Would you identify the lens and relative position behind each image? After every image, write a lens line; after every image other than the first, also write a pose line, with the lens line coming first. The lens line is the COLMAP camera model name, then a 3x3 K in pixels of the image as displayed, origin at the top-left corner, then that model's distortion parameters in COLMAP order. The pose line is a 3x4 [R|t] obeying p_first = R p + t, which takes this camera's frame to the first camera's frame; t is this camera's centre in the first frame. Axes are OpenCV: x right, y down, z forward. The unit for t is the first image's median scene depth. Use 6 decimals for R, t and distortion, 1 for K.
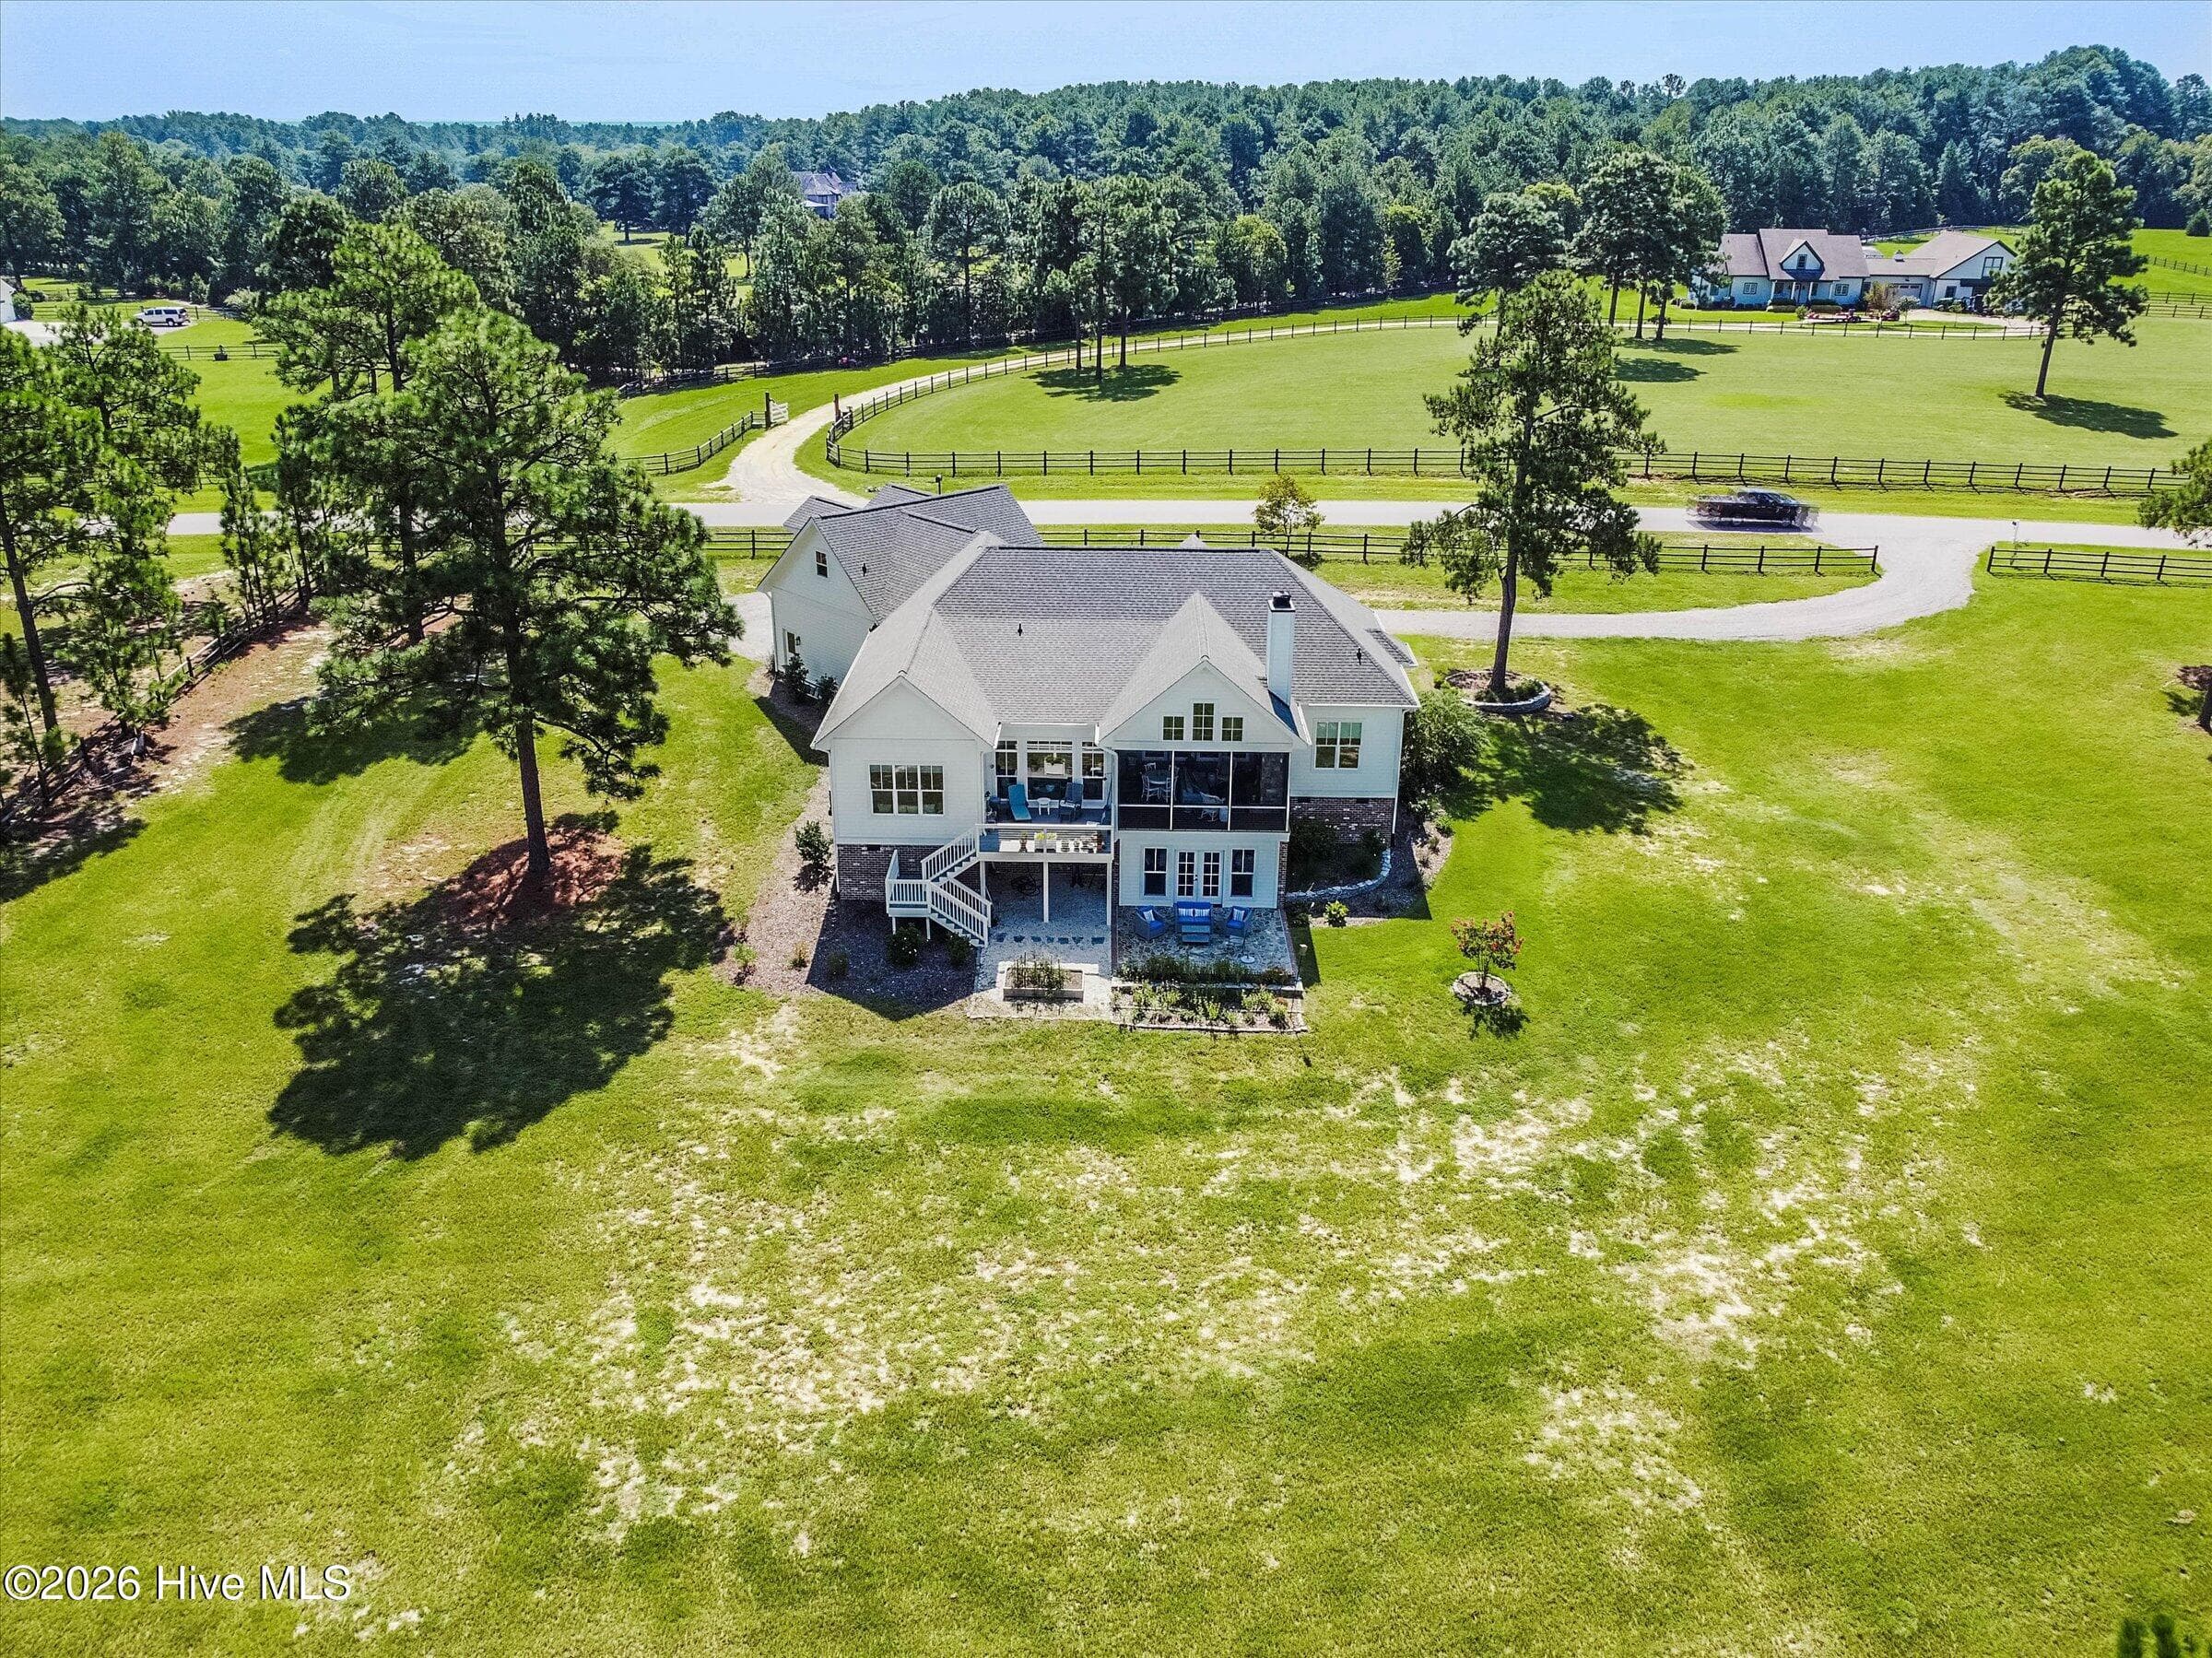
lens RADIAL K [[1685.5, 0, 1102.0], [0, 1685.5, 834.8], [0, 0, 1]] dist [-0.001842, -0.001481]
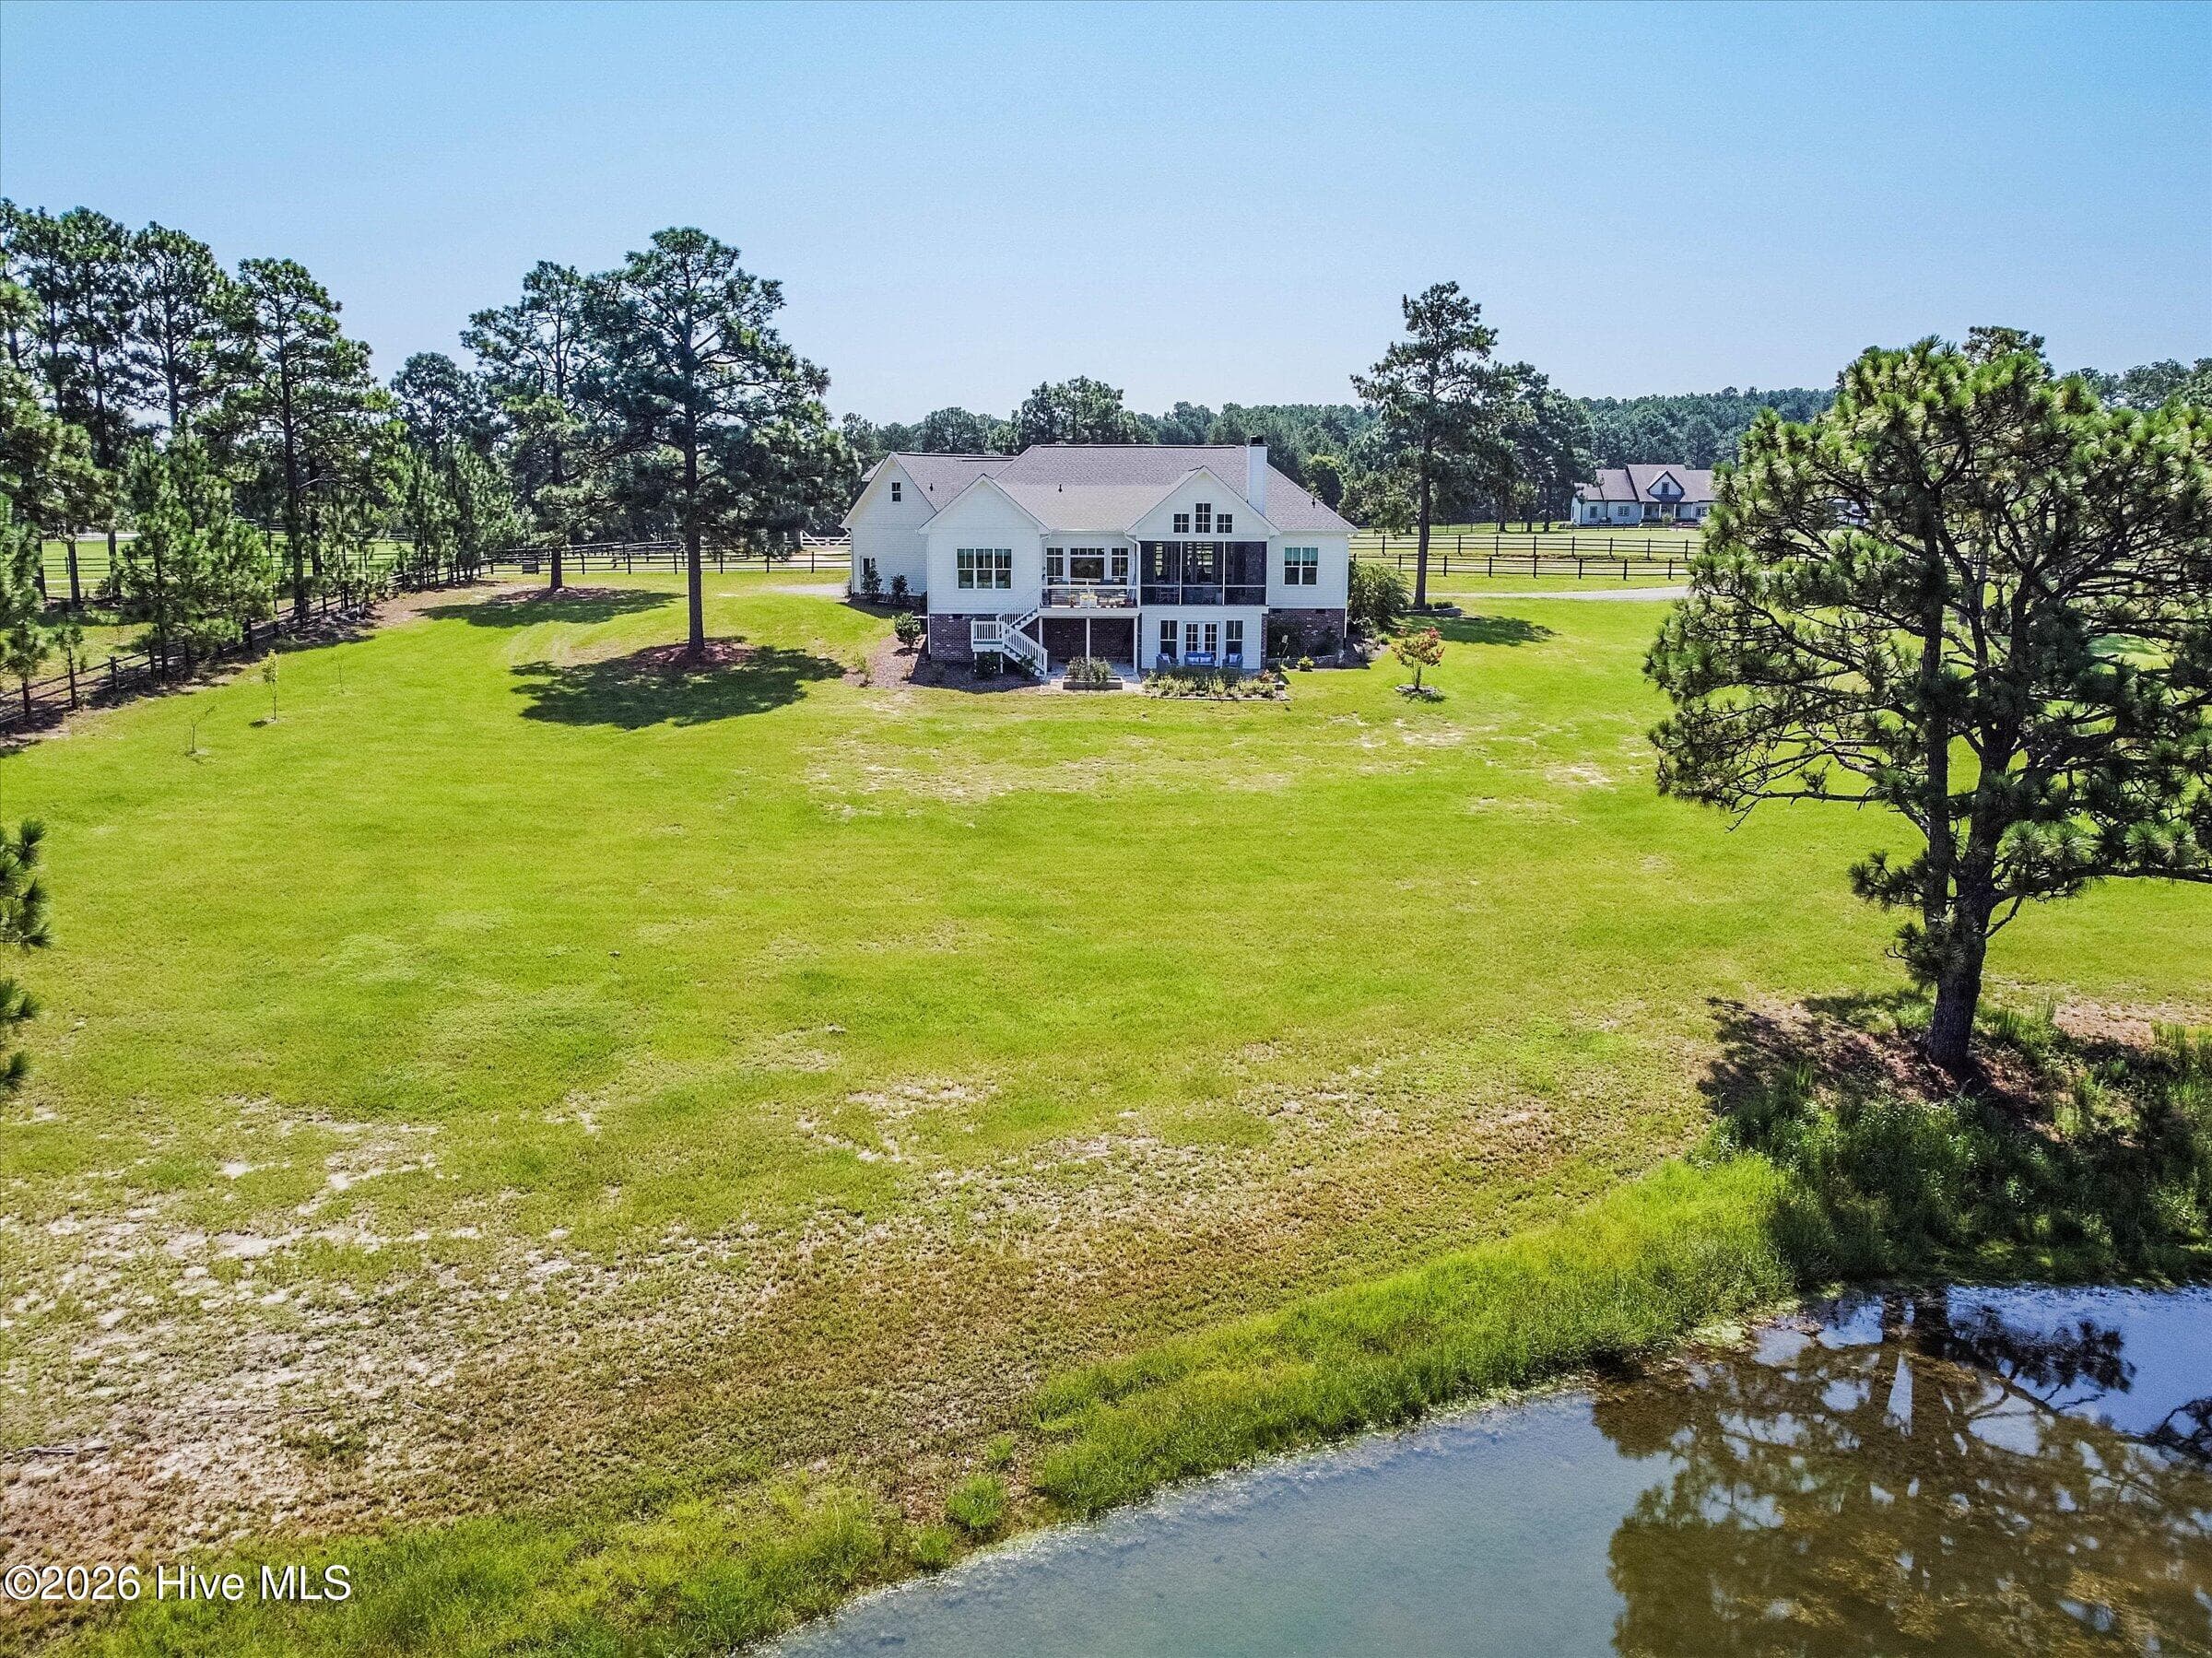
lens RADIAL K [[1685.5, 0, 1090.3], [0, 1685.5, 826.0], [0, 0, 1]] dist [-0.001842, -0.001481]
pose [[0.999445, -0.007473, 0.032474, -0.076173], [0.014222, 0.976969, -0.212905, 0.459445], [-0.030136, 0.213249, 0.976533, -0.269682]]
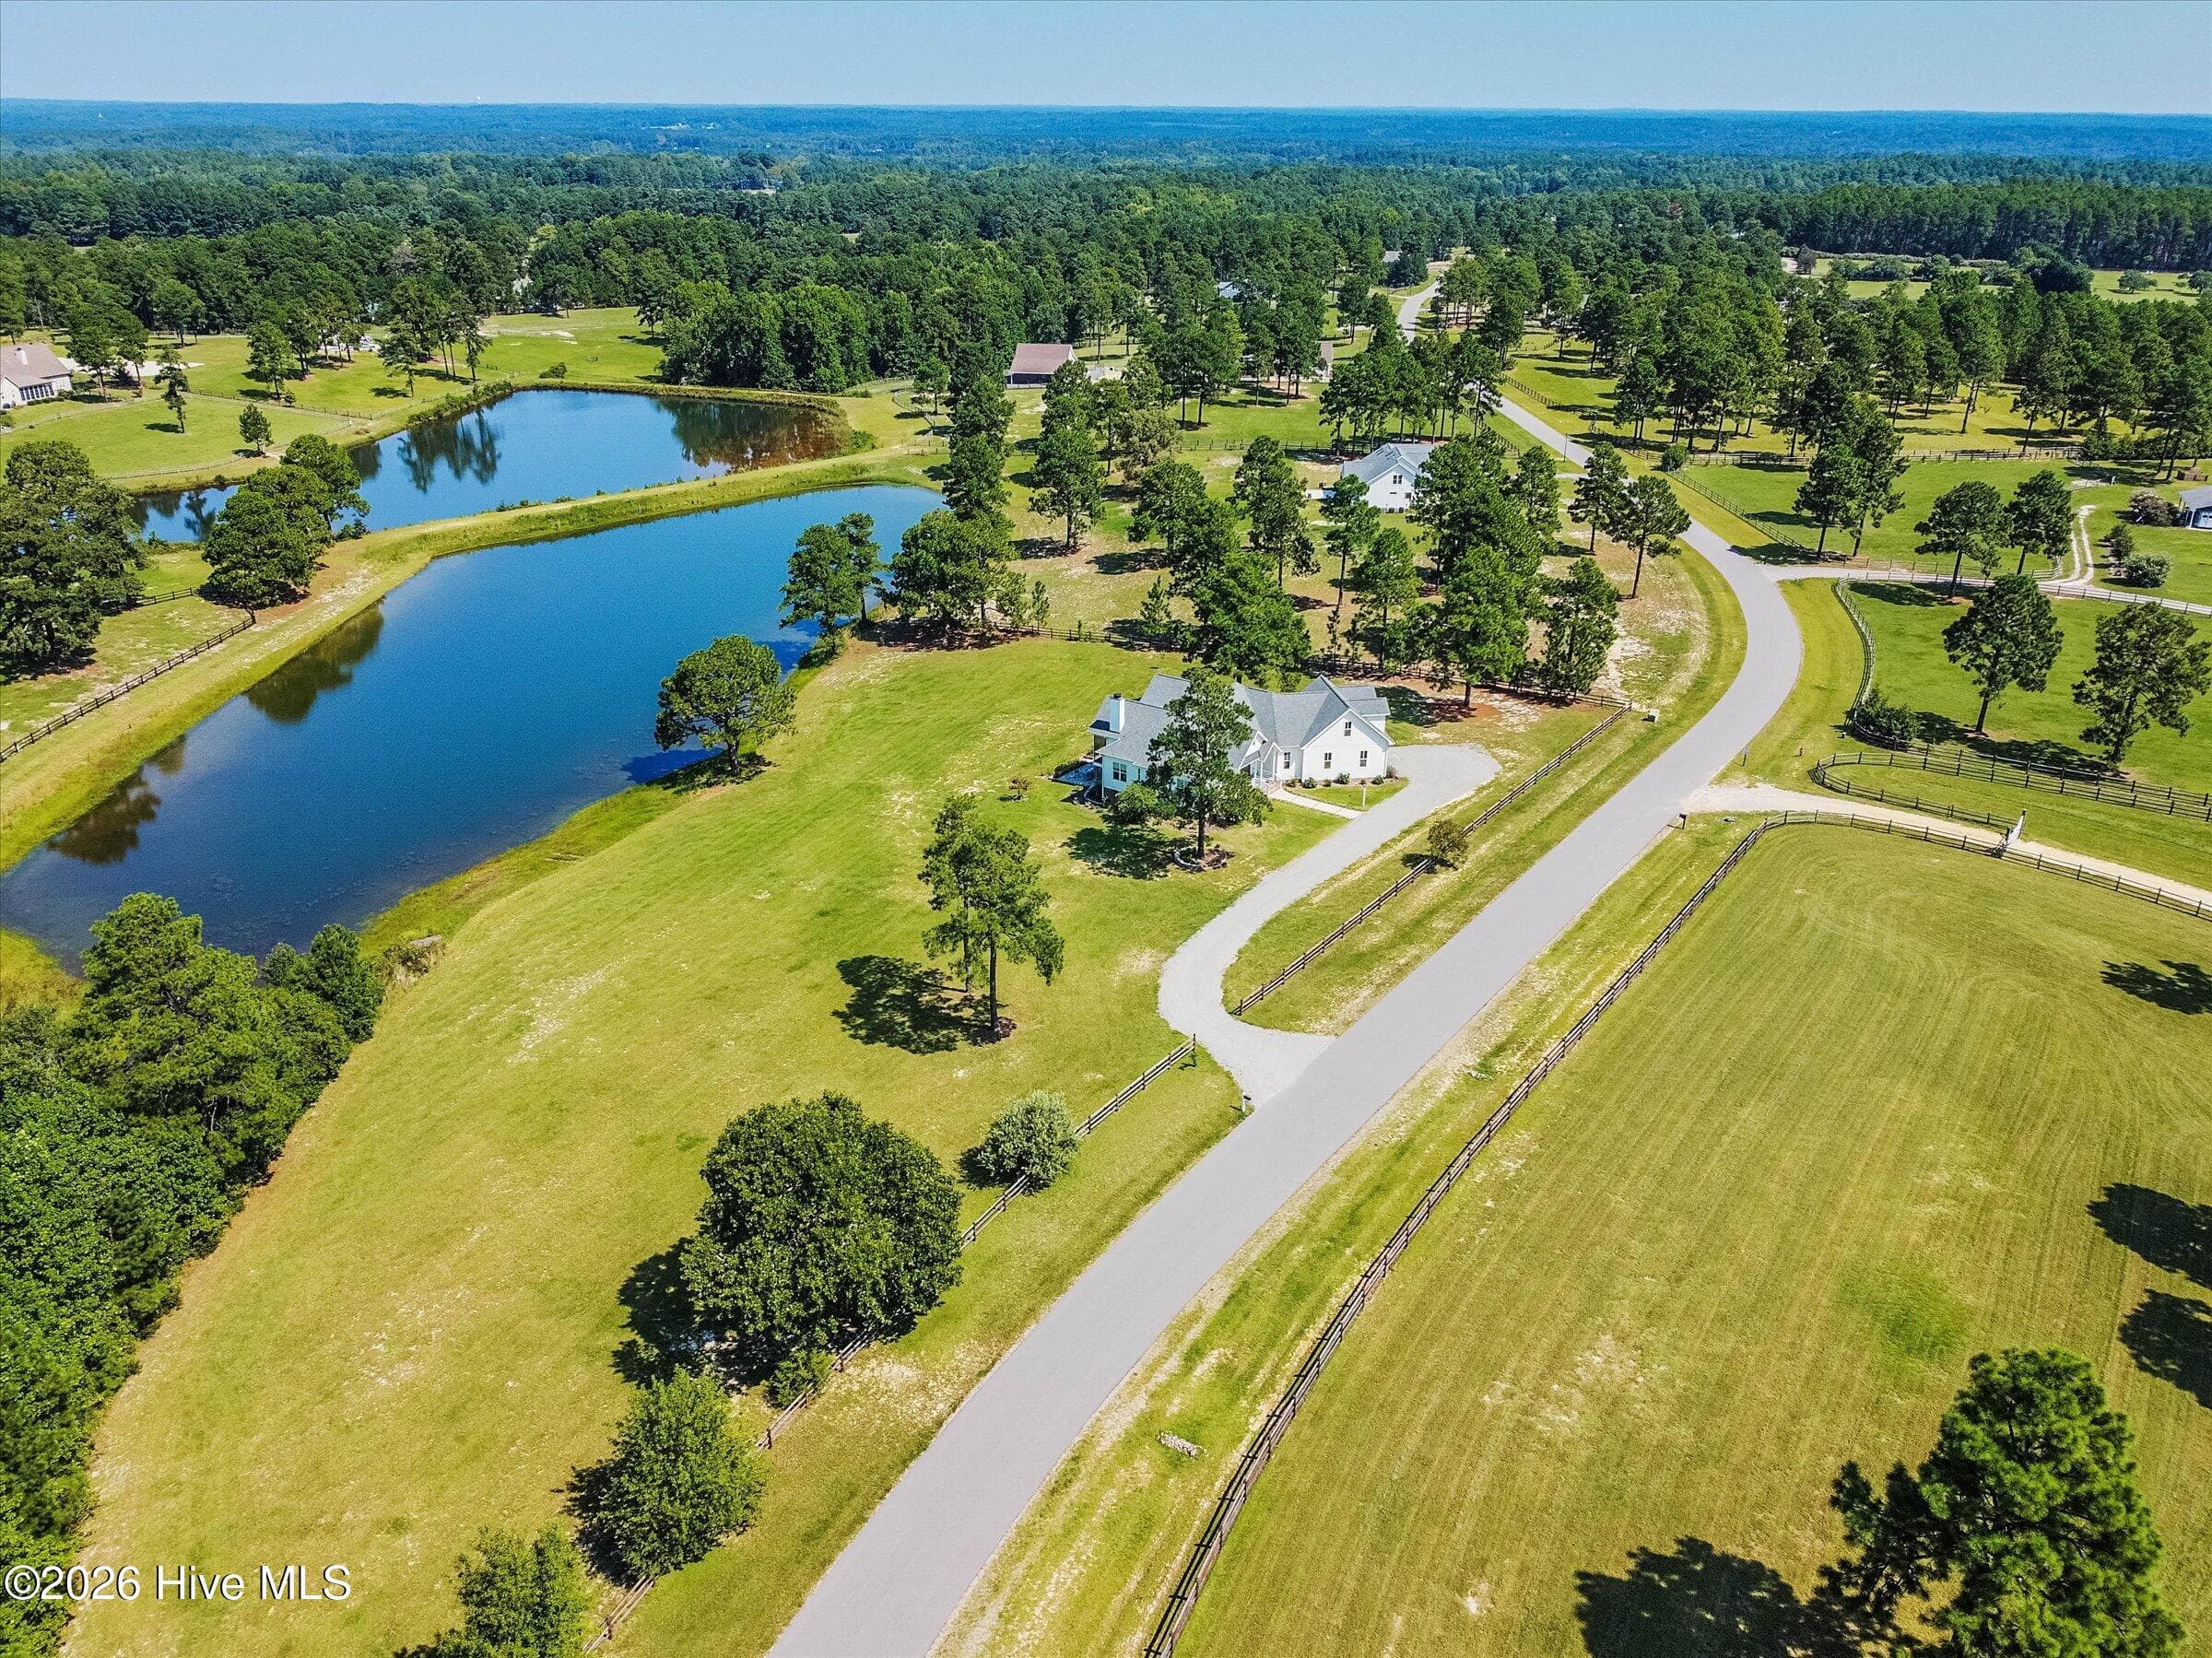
lens RADIAL K [[1685.5, 0, 1101.9], [0, 1685.5, 840.1], [0, 0, 1]] dist [-0.001842, -0.001481]
pose [[-0.564389, 0.323213, -0.759604, 2.443622], [-0.332327, 0.753349, 0.567472, -1.614439], [0.755661, 0.572712, -0.317770, 2.068534]]
